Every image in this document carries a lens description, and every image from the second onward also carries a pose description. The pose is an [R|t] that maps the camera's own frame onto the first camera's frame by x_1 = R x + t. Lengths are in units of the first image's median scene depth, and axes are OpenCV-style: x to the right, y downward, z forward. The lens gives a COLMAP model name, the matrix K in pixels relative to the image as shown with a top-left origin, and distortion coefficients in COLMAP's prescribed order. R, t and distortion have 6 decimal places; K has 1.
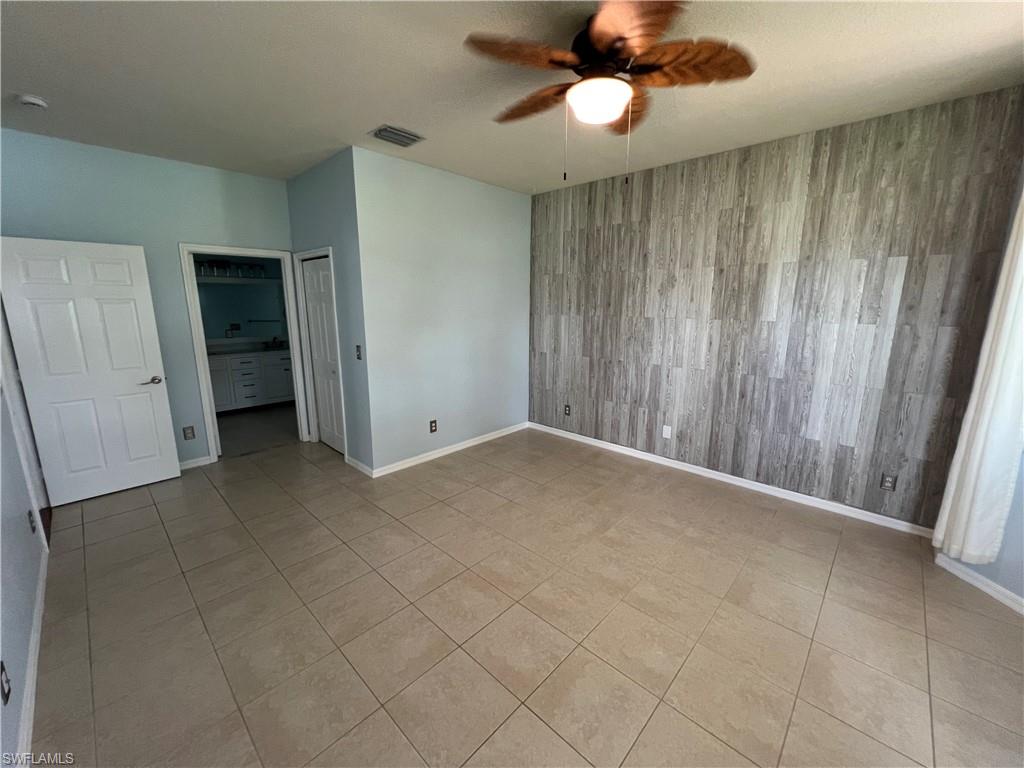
lens RADIAL K [[409.2, 0, 508.7], [0, 409.2, 383.3], [0, 0, 1]] dist [-0.000164, 0.000464]
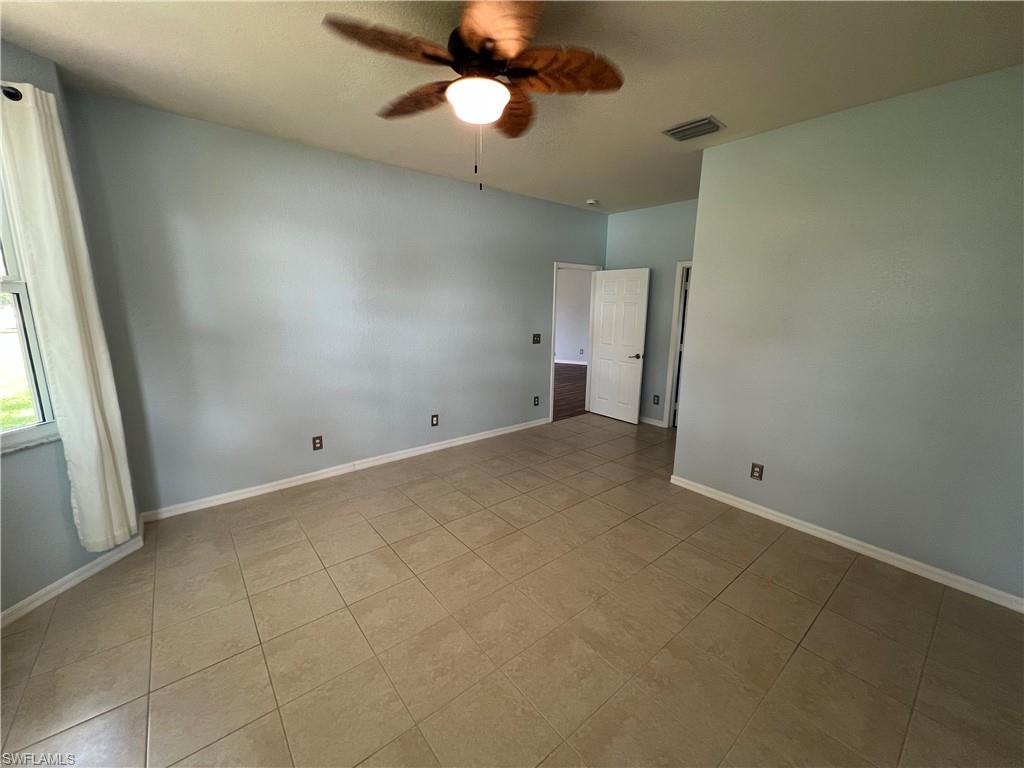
lens RADIAL K [[416.5, 0, 510.9], [0, 416.5, 379.8], [0, 0, 1]] dist [-0.001226, 0.000022]
pose [[-0.124512, 0.179910, -0.975771, 0.668188], [-0.209669, 0.956446, 0.203101, -0.131620], [0.969812, 0.229877, -0.081367, 0.659518]]
